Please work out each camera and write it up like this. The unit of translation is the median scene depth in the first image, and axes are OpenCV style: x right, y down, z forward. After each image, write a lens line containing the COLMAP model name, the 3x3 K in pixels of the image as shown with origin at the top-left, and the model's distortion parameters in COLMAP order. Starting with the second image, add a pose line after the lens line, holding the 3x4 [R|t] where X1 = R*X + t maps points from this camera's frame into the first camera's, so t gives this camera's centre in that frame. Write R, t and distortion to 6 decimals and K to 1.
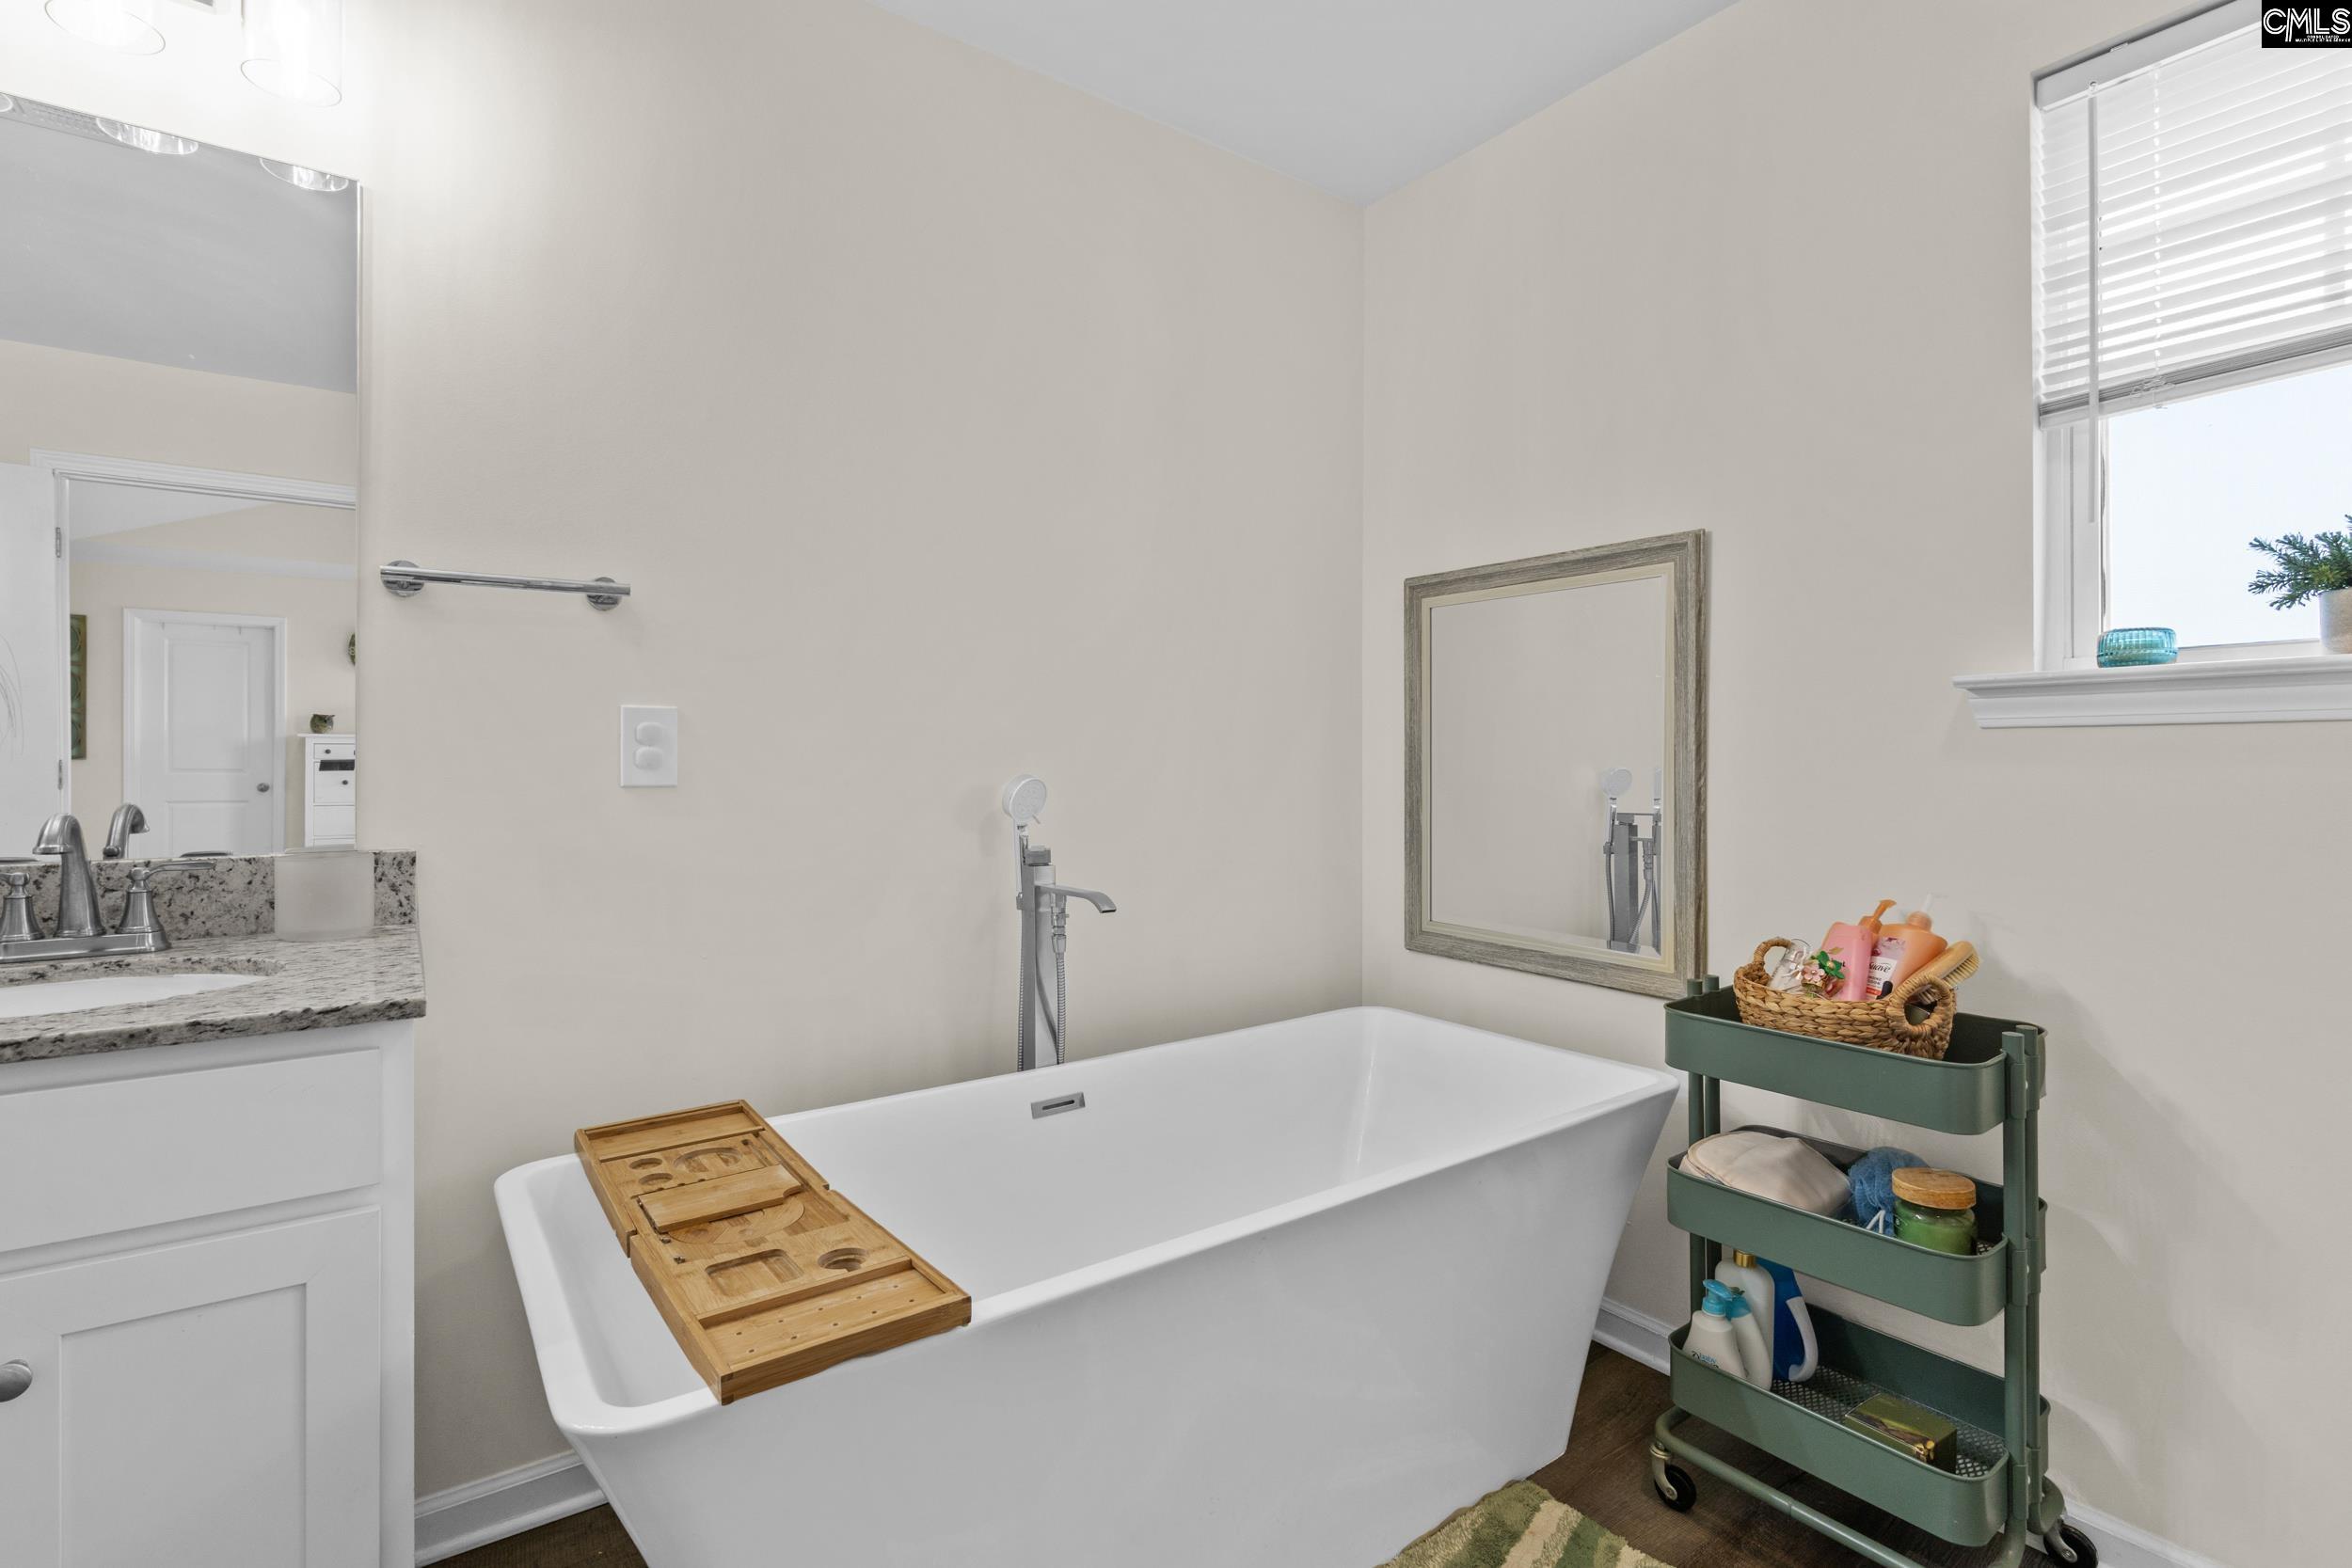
lens RADIAL K [[1096.4, 0, 1176.6], [0, 1096.4, 776.1], [0, 0, 1]] dist [-0.008954, -0.001024]
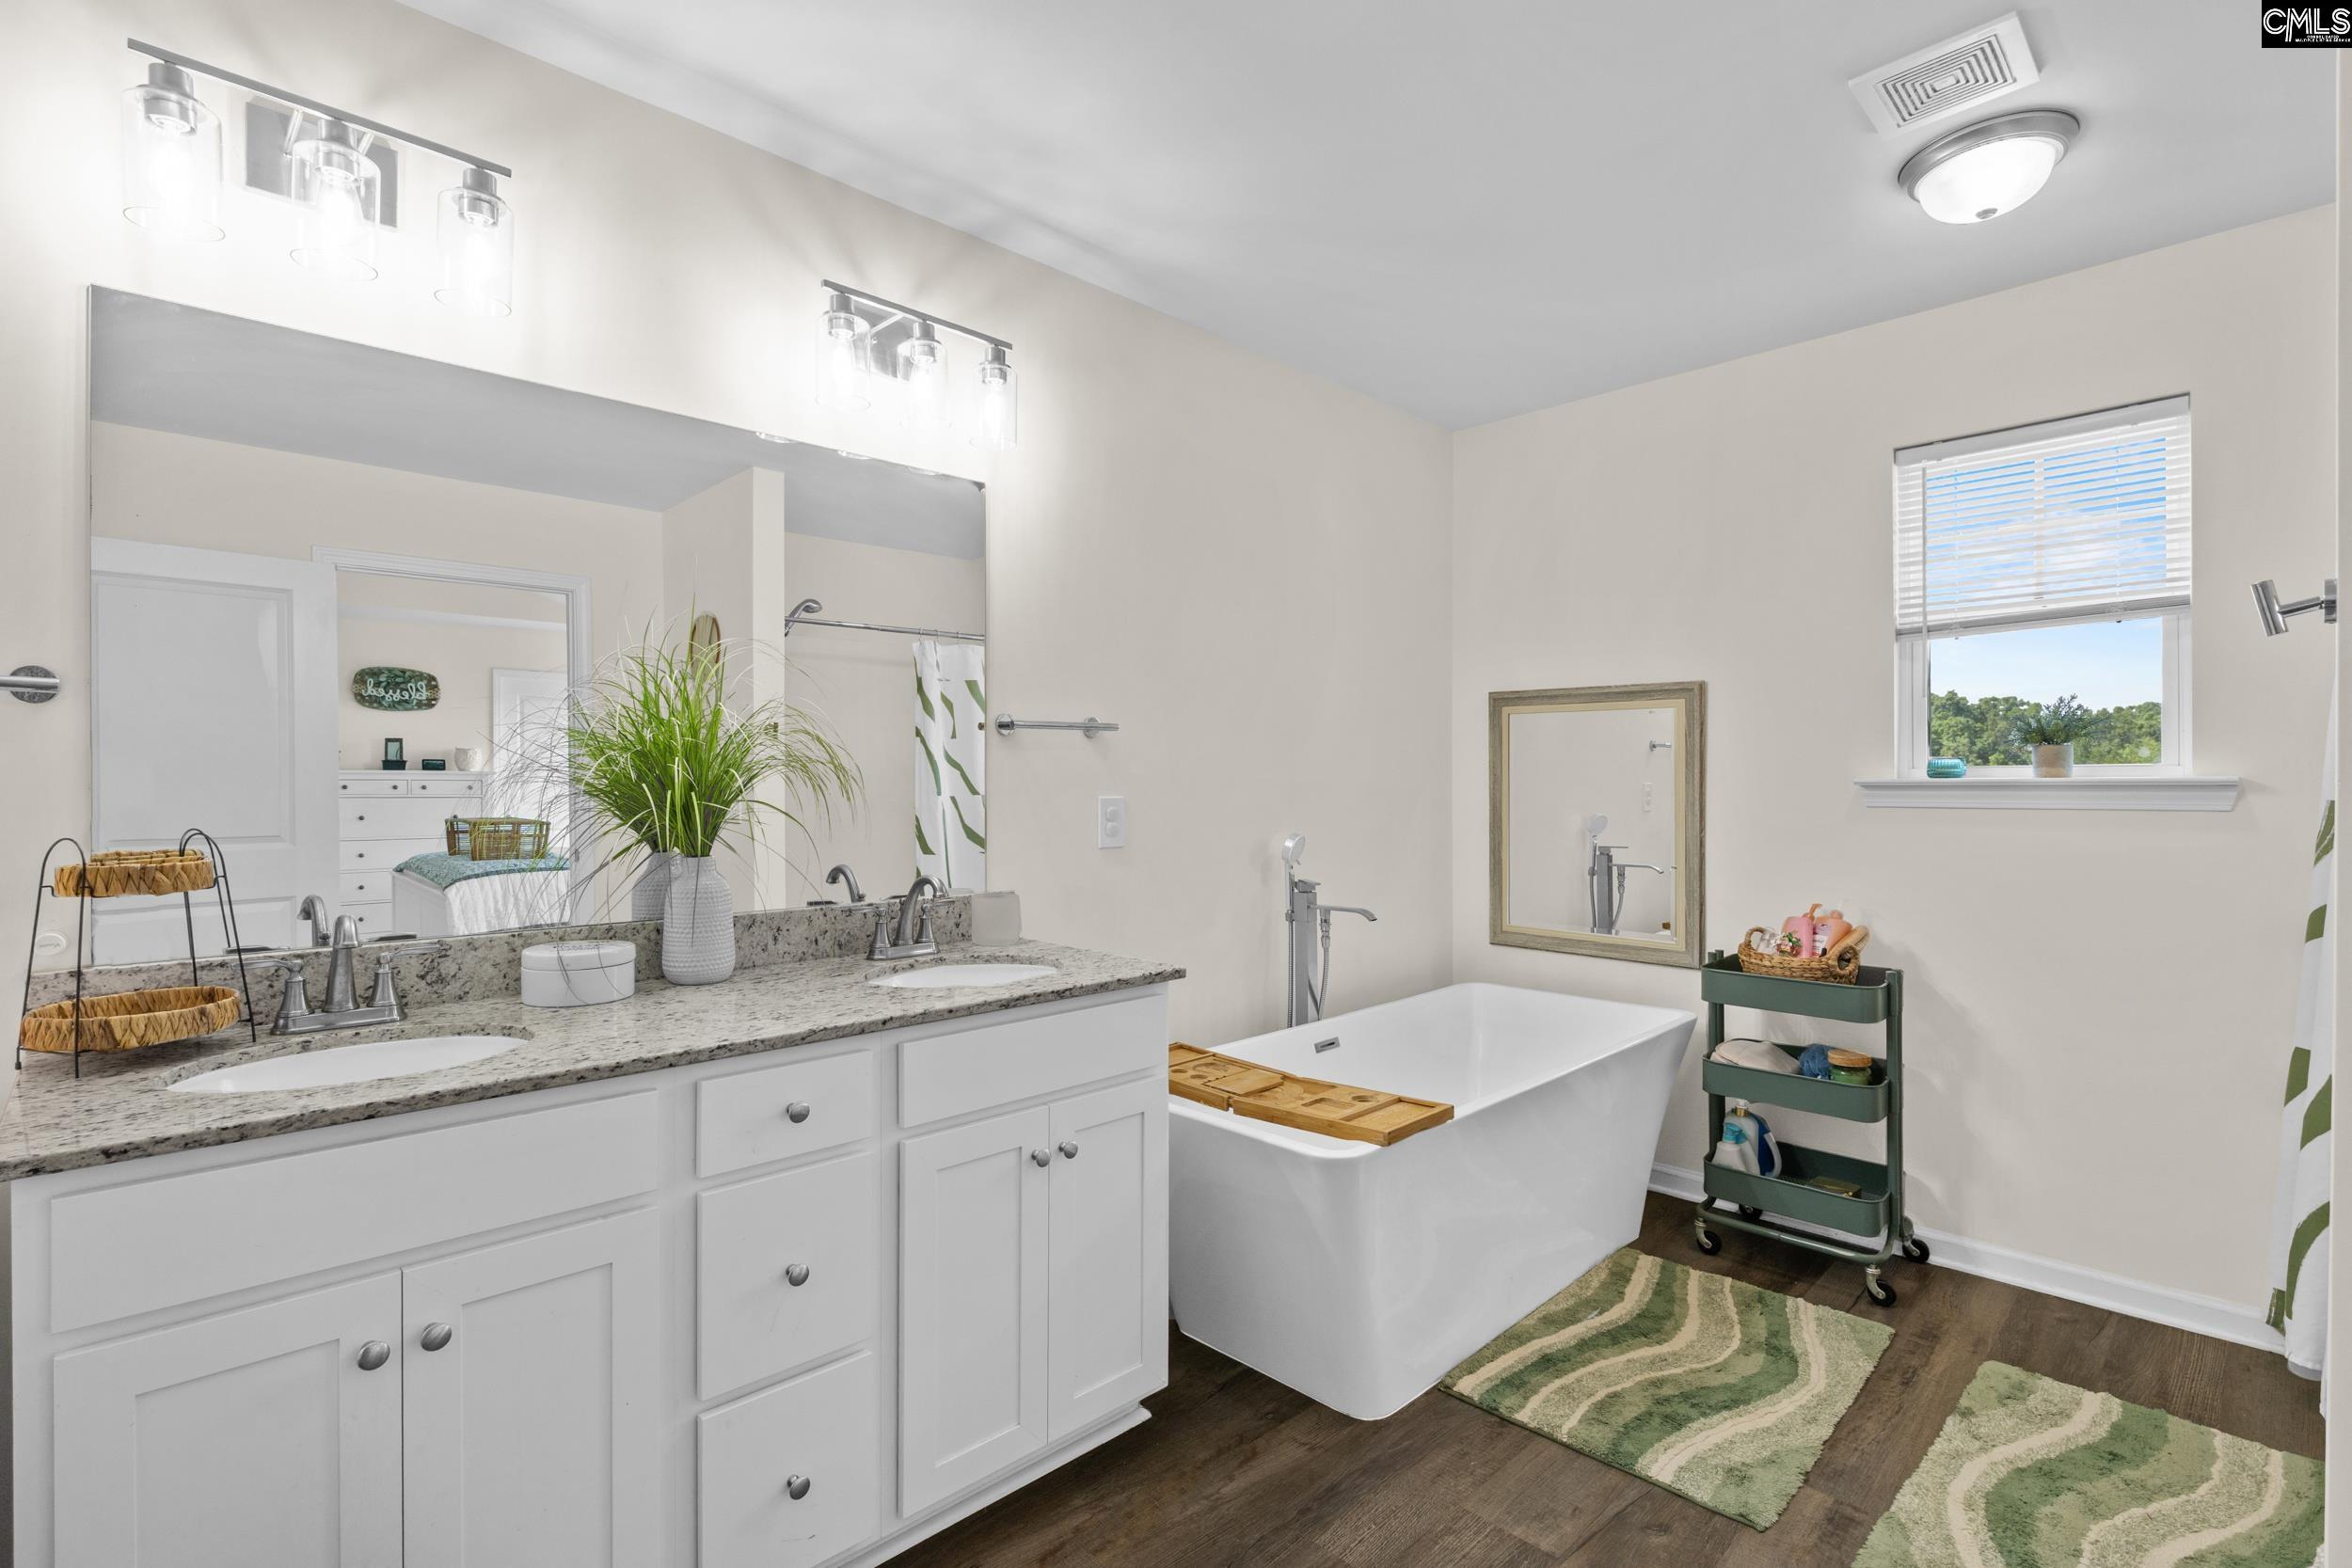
lens RADIAL K [[1096.4, 0, 1187.5], [0, 1096.4, 798.0], [0, 0, 1]] dist [-0.008954, -0.001024]
pose [[0.989129, -0.005401, 0.146948, -0.641845], [0.004907, 0.999981, 0.003722, -0.071793], [-0.146965, -0.002960, 0.989137, -0.624428]]
